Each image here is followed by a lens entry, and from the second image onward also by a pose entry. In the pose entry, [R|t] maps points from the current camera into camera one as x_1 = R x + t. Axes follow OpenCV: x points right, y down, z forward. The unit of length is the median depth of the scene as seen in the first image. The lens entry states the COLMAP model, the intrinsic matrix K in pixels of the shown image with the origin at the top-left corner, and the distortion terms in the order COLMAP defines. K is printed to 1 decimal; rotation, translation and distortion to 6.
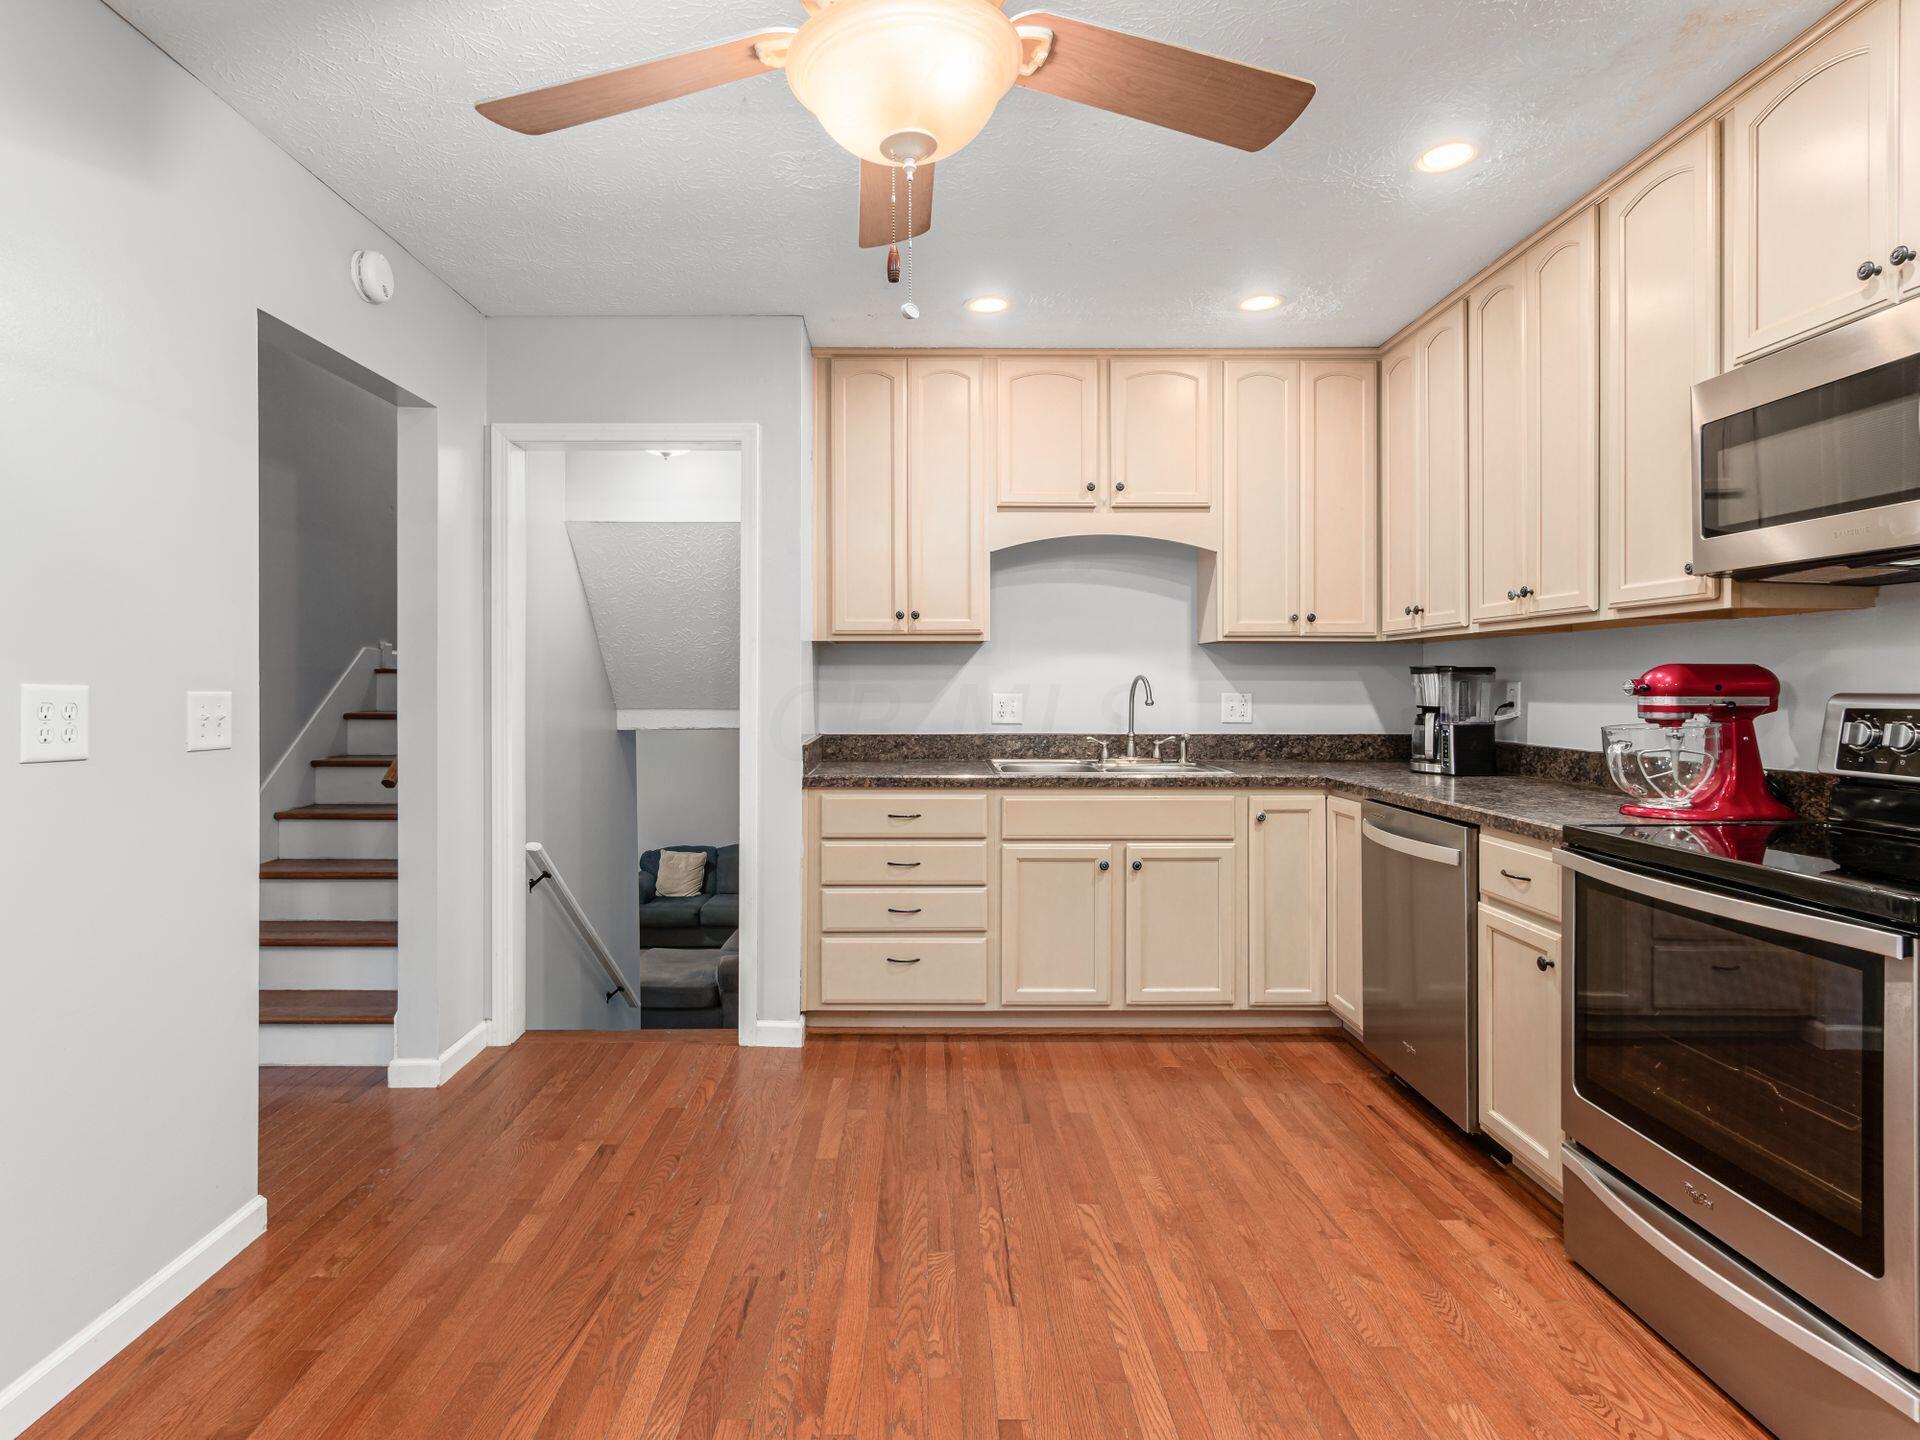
lens RADIAL K [[1016.2, 0, 926.2], [0, 1016.2, 688.2], [0, 0, 1]] dist [0.002323, -0.001780]
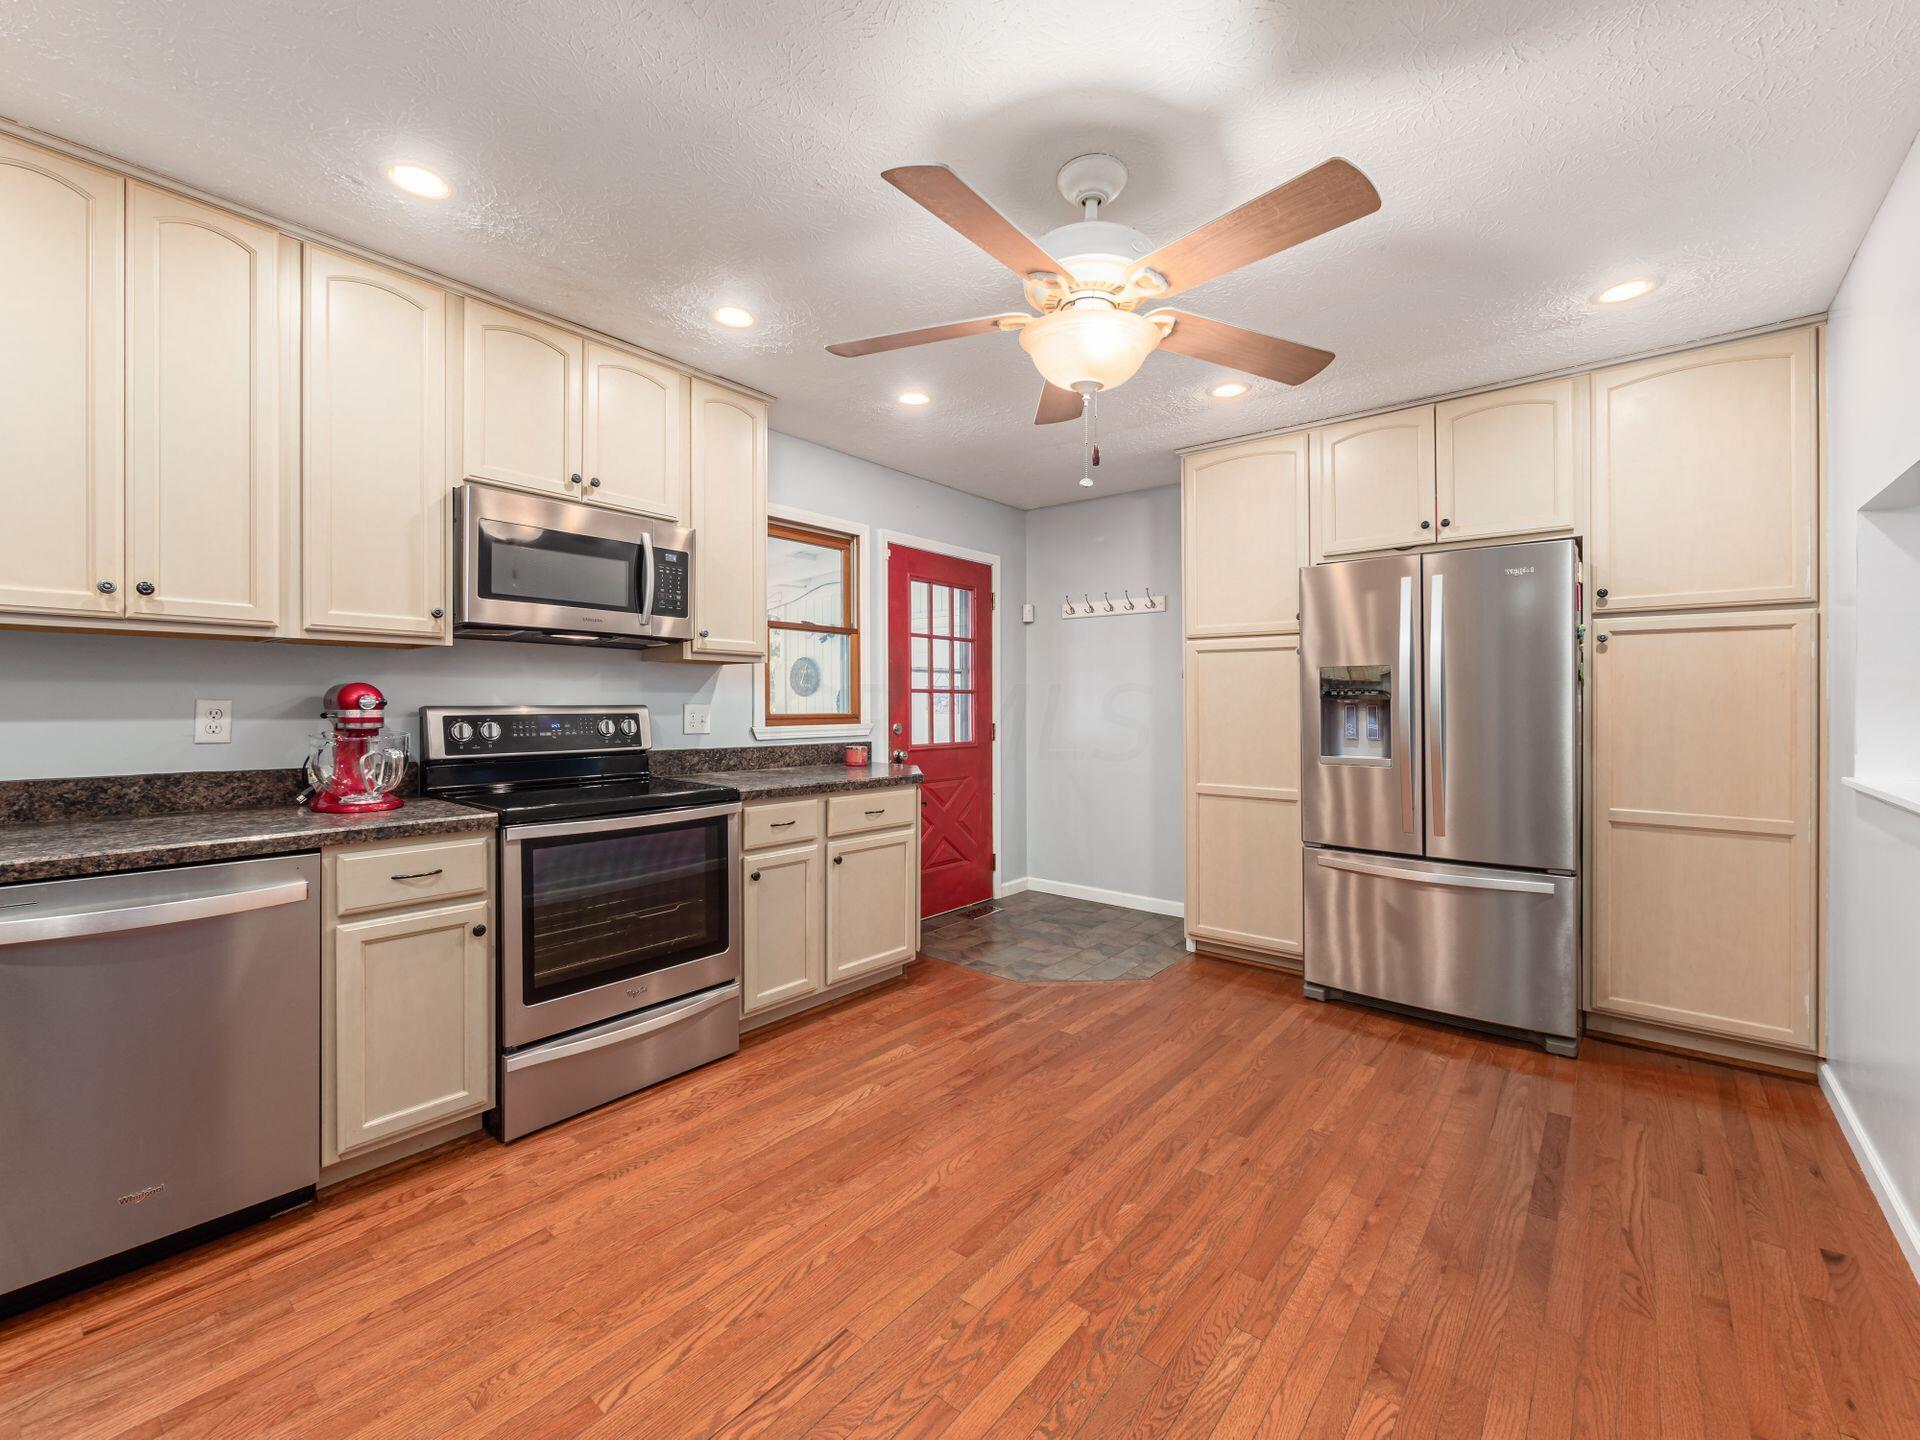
lens RADIAL K [[808.1, 0, 954.1], [0, 808.1, 709.1], [0, 0, 1]] dist [-0.002675, -0.000332]
pose [[-0.770621, -0.008927, 0.637231, -0.376787], [-0.002371, 0.999935, 0.011140, -0.004989], [-0.637289, 0.007074, -0.770593, 1.179650]]
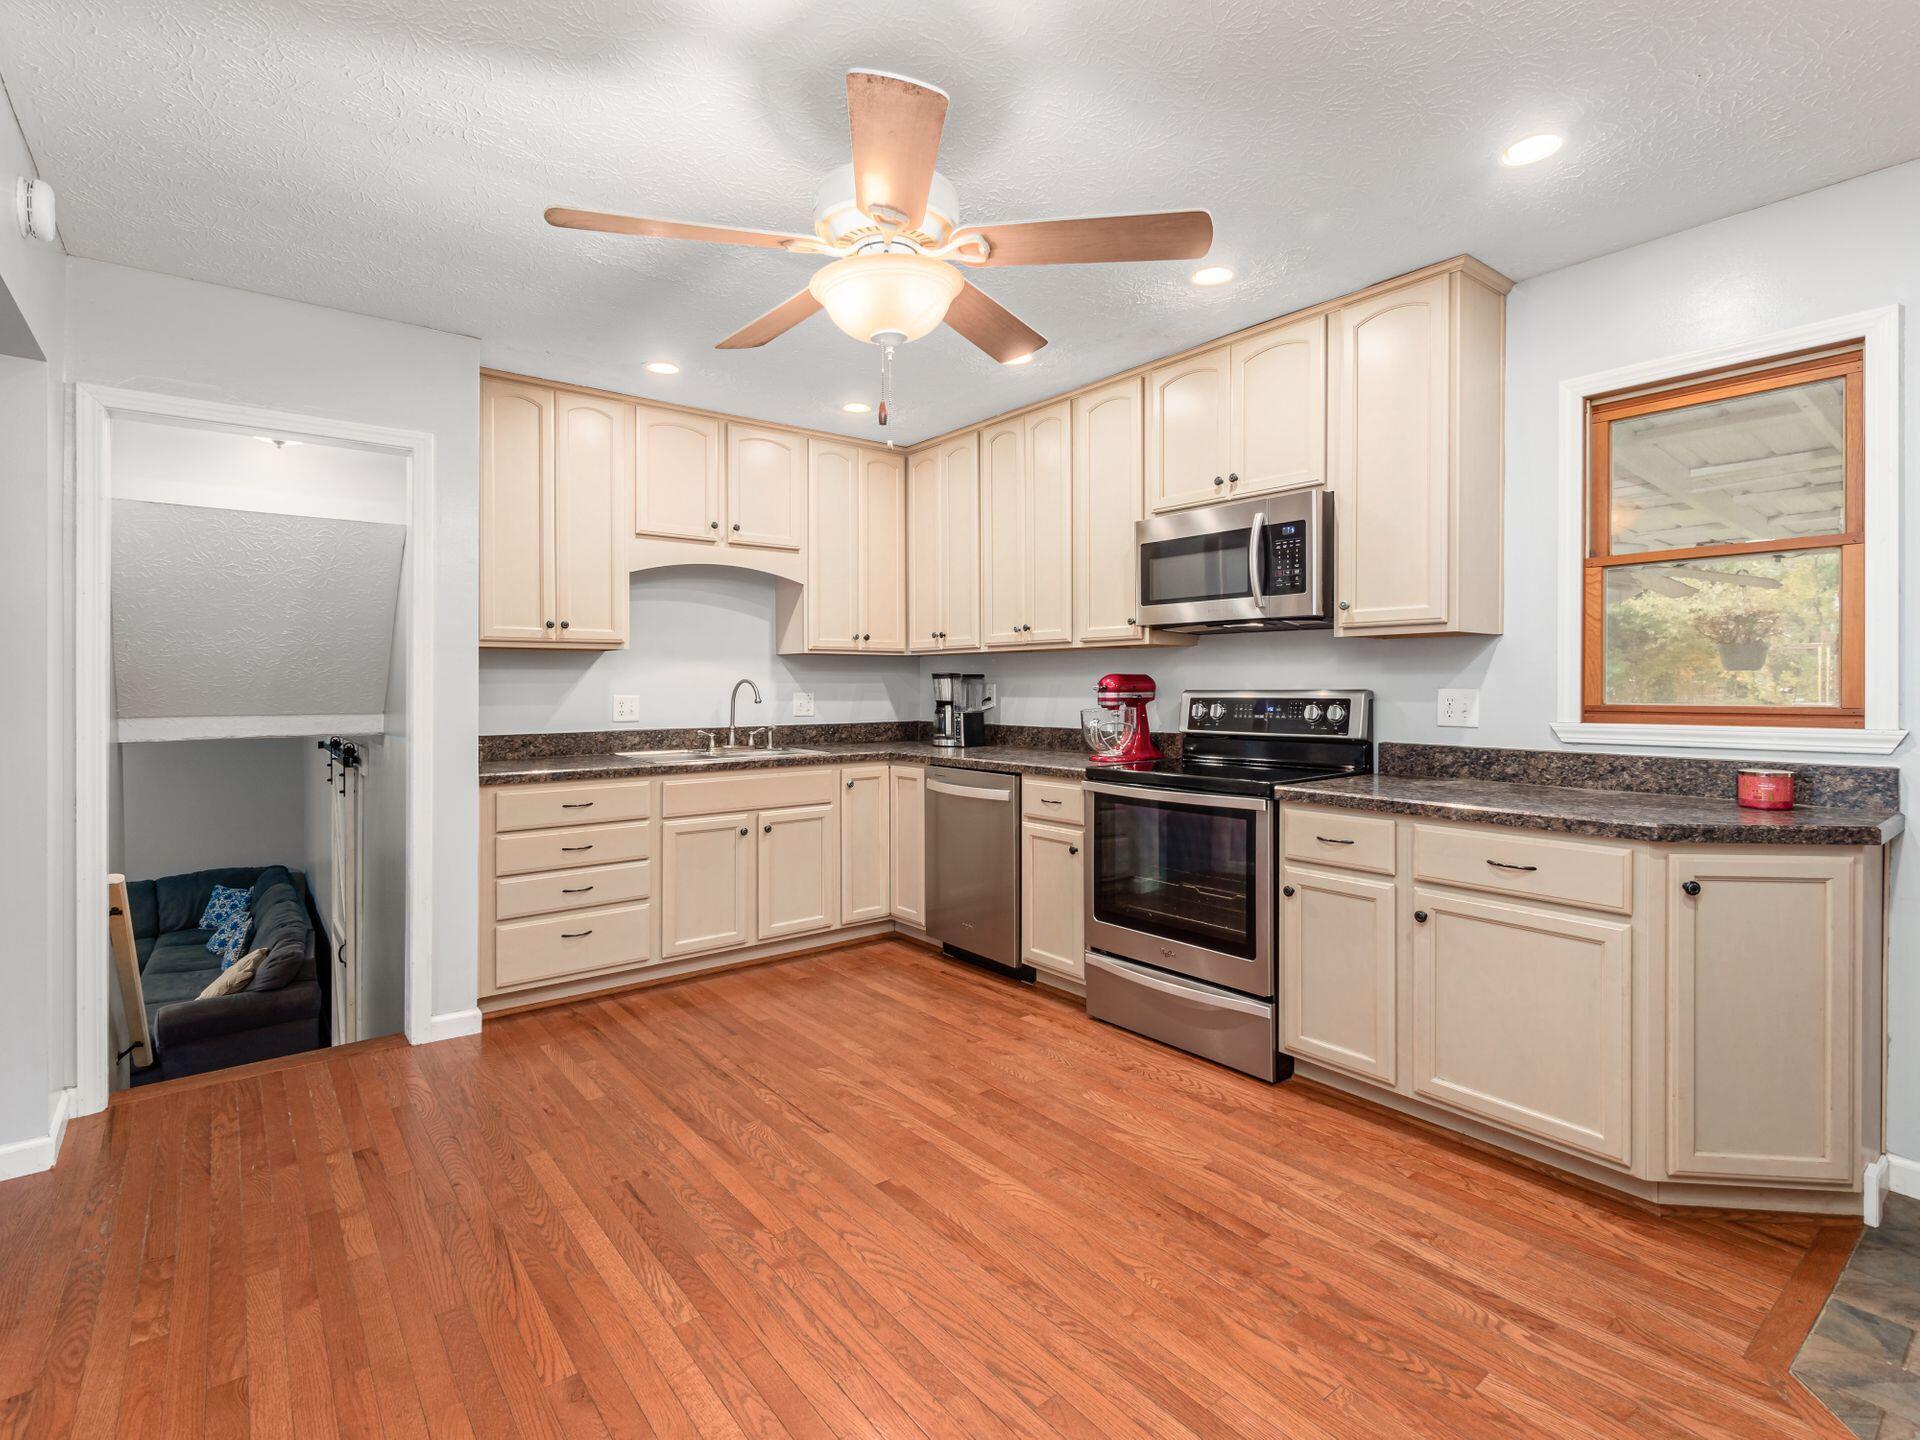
lens RADIAL K [[937.9, 0, 965.7], [0, 937.9, 690.4], [0, 0, 1]] dist [-0.000043, 0.000017]
pose [[0.779884, -0.007475, 0.625879, -0.438363], [0.005747, 0.999972, 0.004781, -0.004248], [-0.625897, -0.000131, 0.779906, -0.095757]]
